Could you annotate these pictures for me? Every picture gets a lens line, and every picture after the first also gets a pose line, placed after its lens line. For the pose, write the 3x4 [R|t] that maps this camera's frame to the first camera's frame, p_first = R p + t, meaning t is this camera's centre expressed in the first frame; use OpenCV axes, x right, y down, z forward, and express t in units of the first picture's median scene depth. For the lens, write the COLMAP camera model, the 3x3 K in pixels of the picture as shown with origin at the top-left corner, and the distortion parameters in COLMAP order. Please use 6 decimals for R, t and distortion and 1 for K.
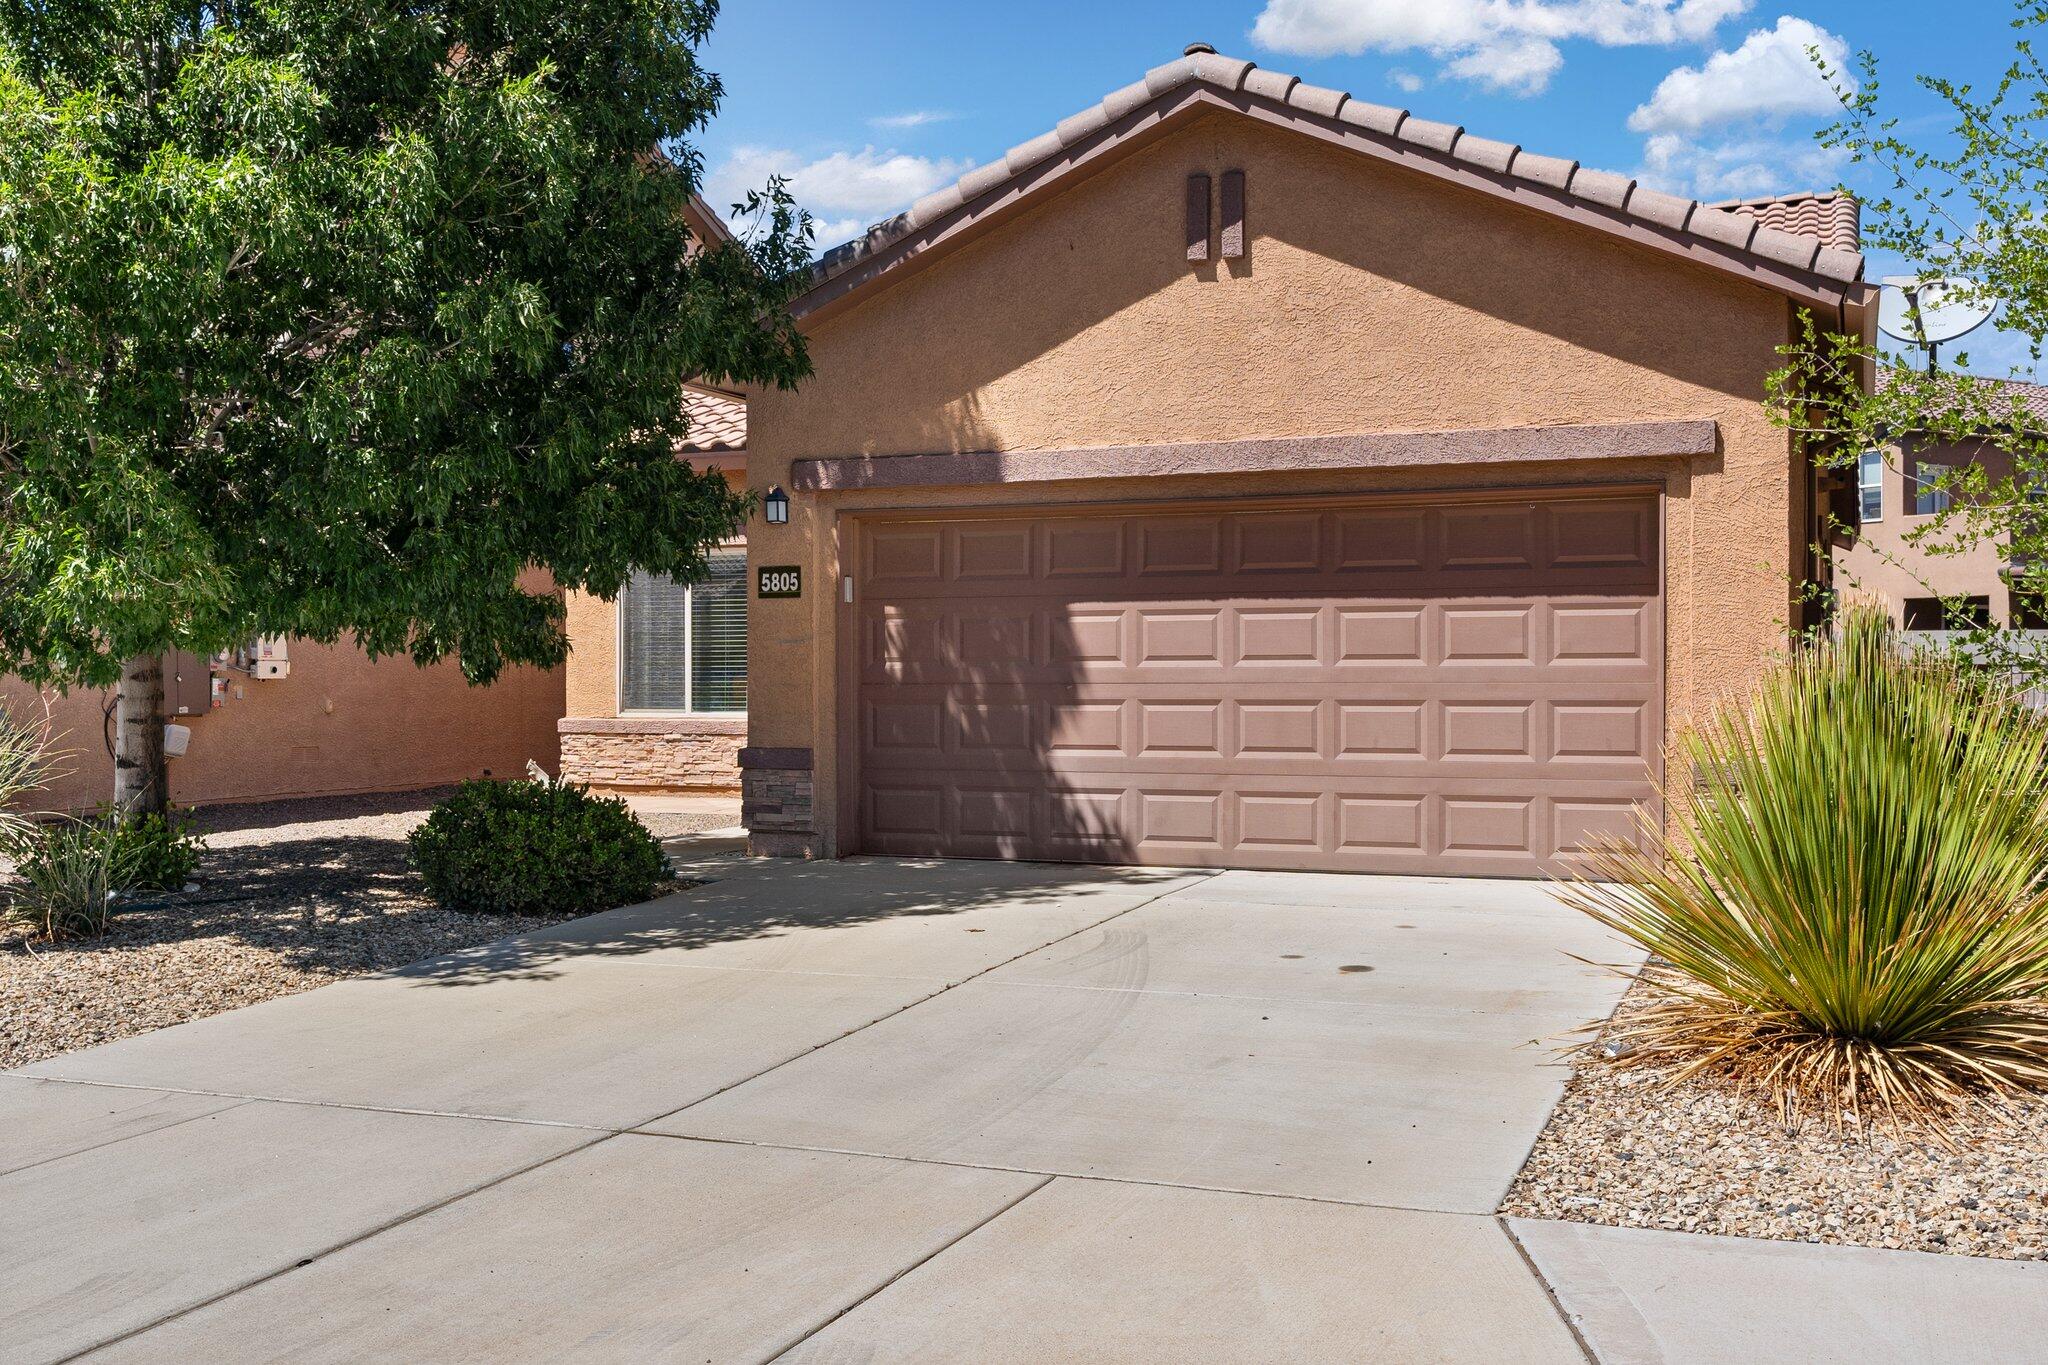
lens RADIAL K [[2033.0, 0, 1006.3], [0, 2033.0, 729.4], [0, 0, 1]] dist [-0.010939, 0.000000]
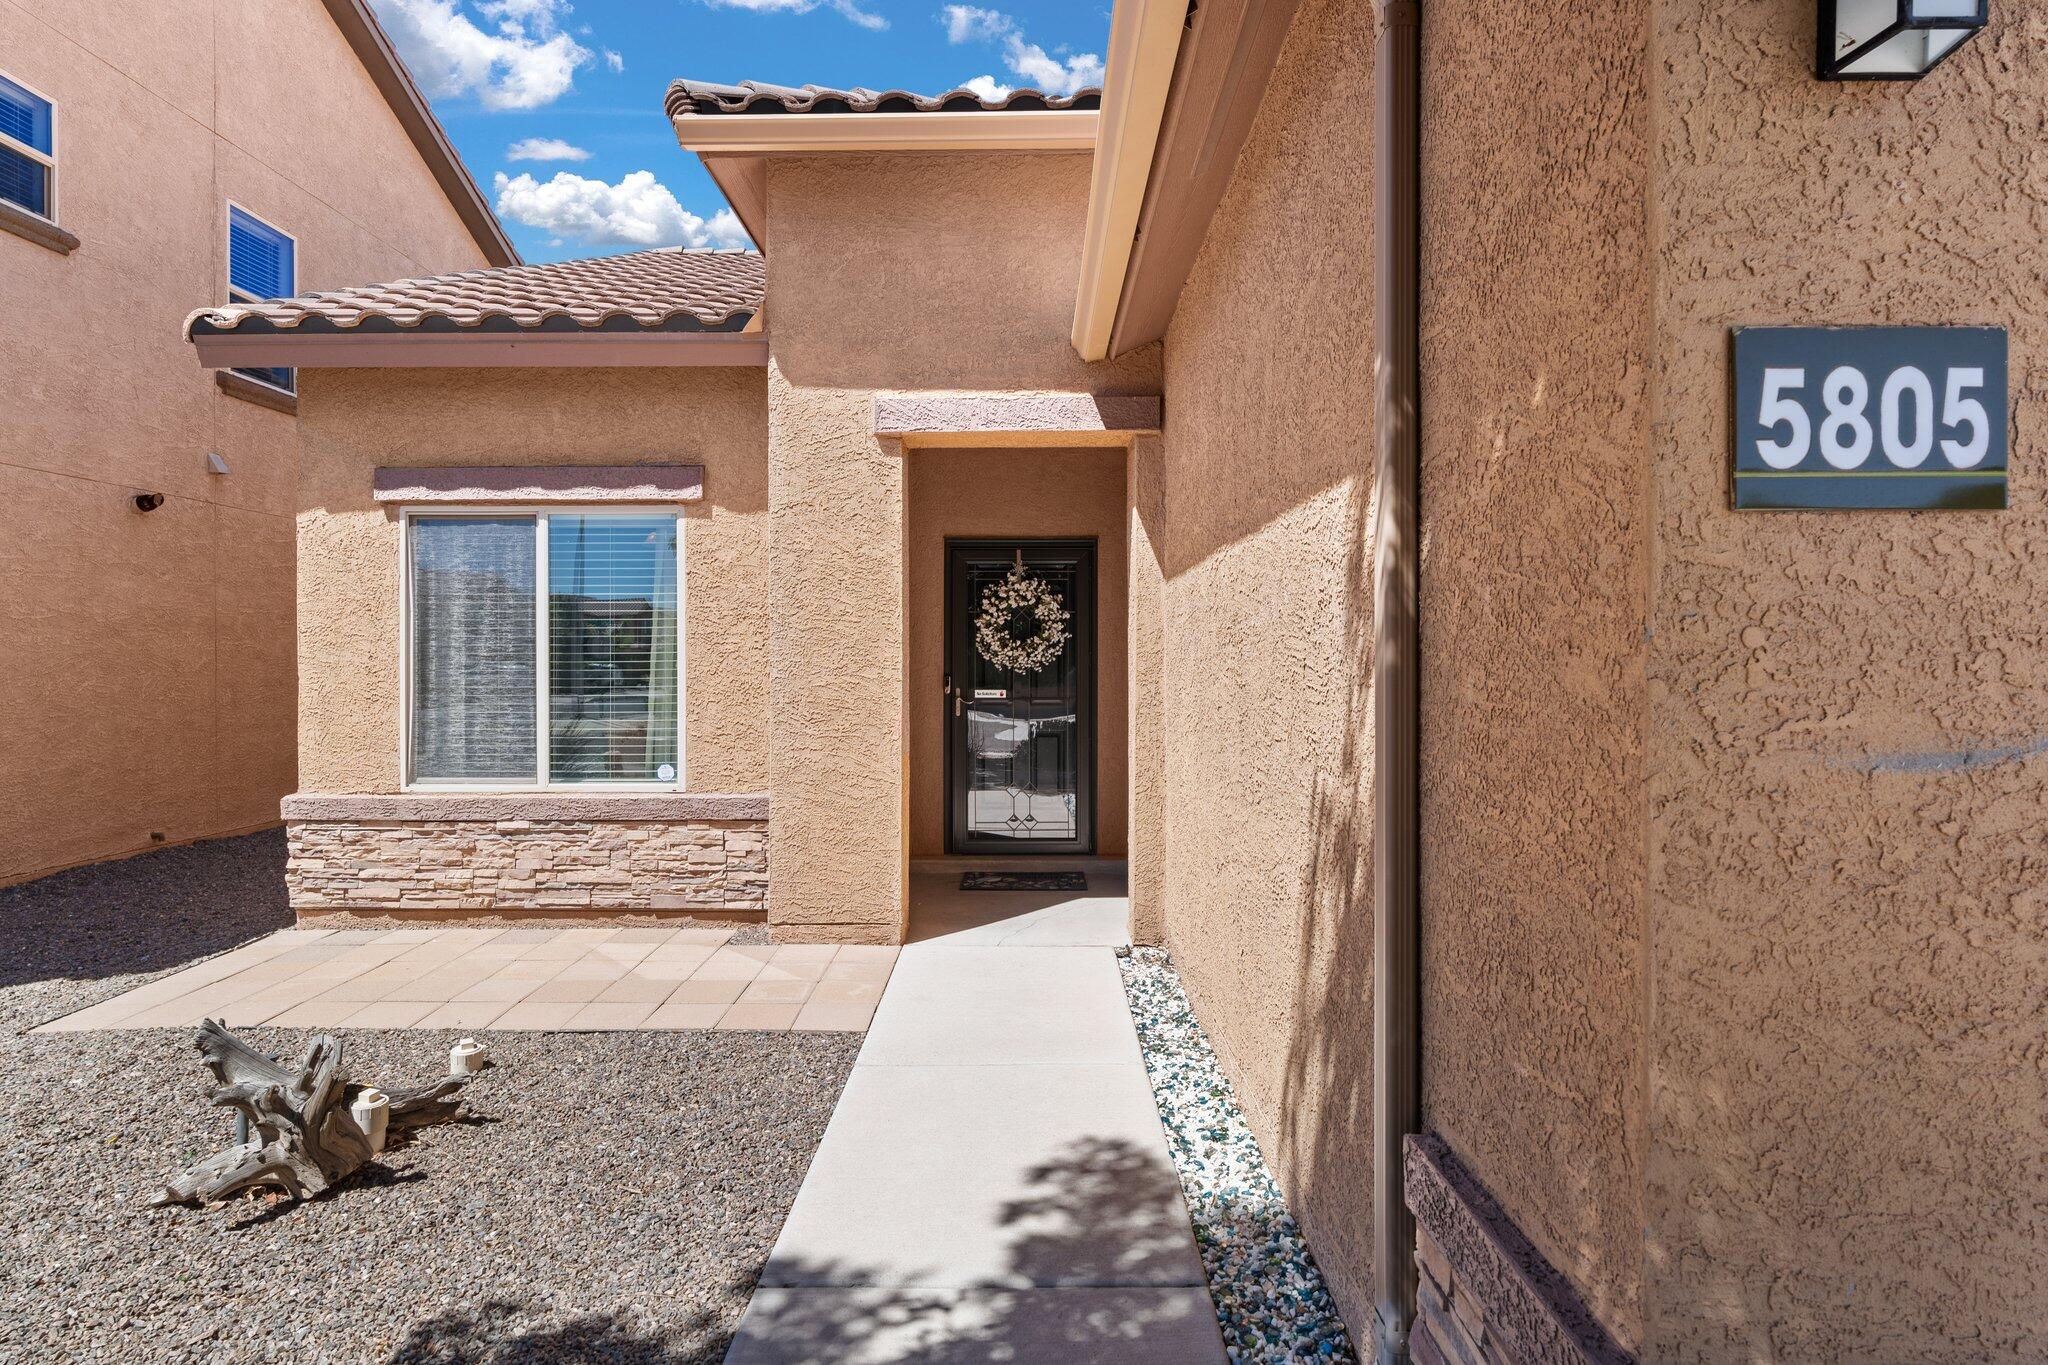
lens RADIAL K [[1108.6, 0, 1022.5], [0, 1108.6, 684.8], [0, 0, 1]] dist [-0.004005, -0.000342]
pose [[0.926566, -0.007443, 0.376059, -0.227073], [0.009104, 0.999955, -0.002640, -0.053235], [-0.376022, 0.005870, 0.926592, 0.997302]]
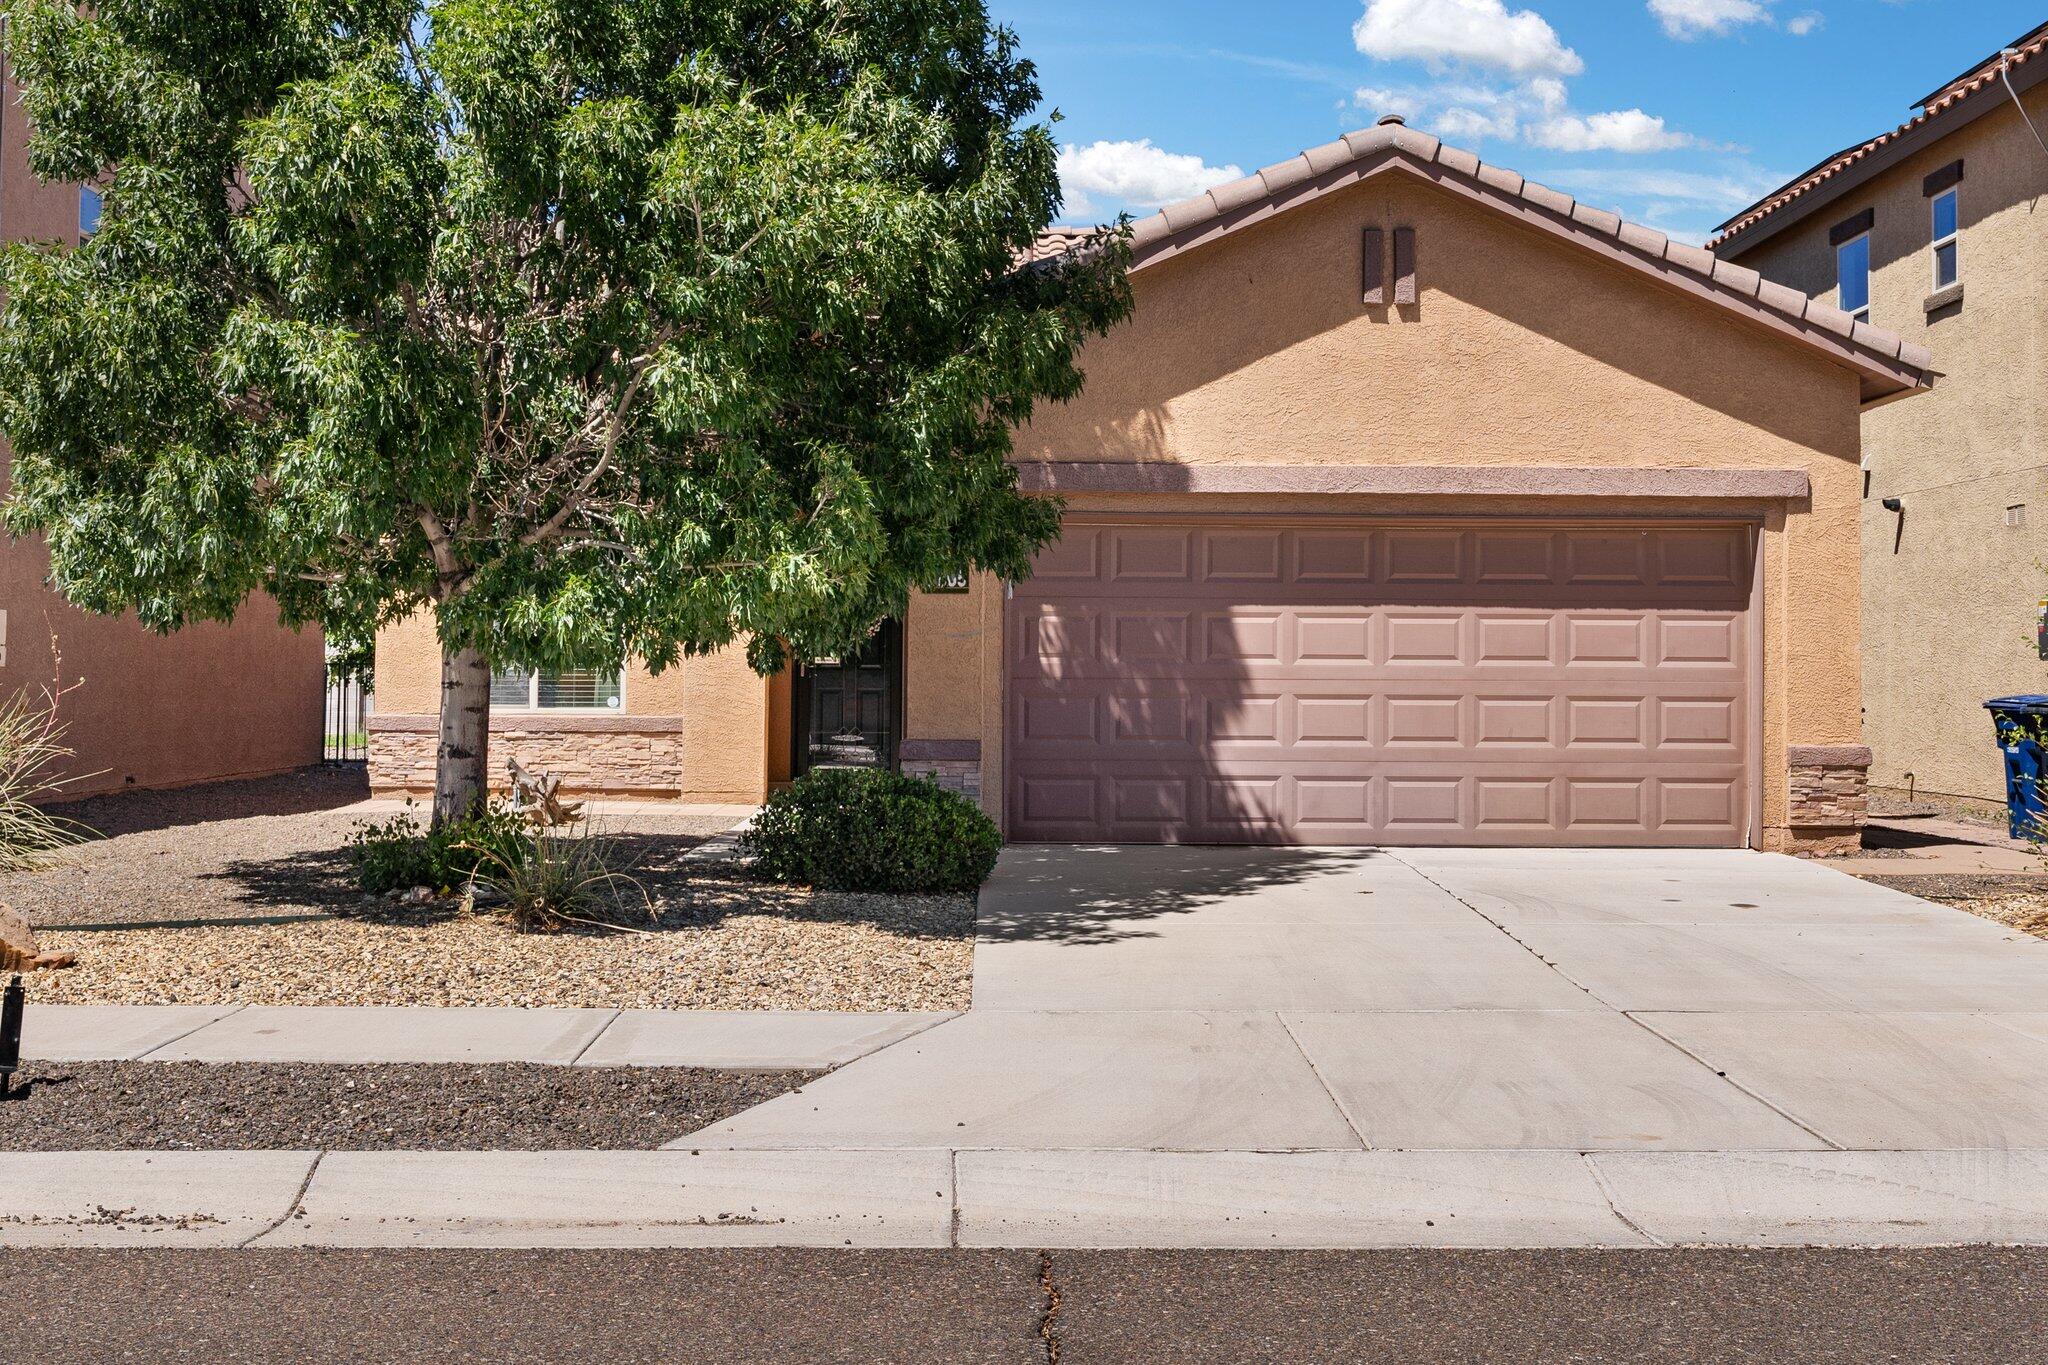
lens RADIAL K [[2434.5, 0, 1024.2], [0, 2434.5, 681.4], [0, 0, 1]] dist [0.010019, 0.000000]
pose [[0.918662, 0.008112, 0.394962, -0.594240], [0.001518, 0.999709, -0.024064, 0.009827], [-0.395042, 0.022706, 0.918382, -0.152091]]
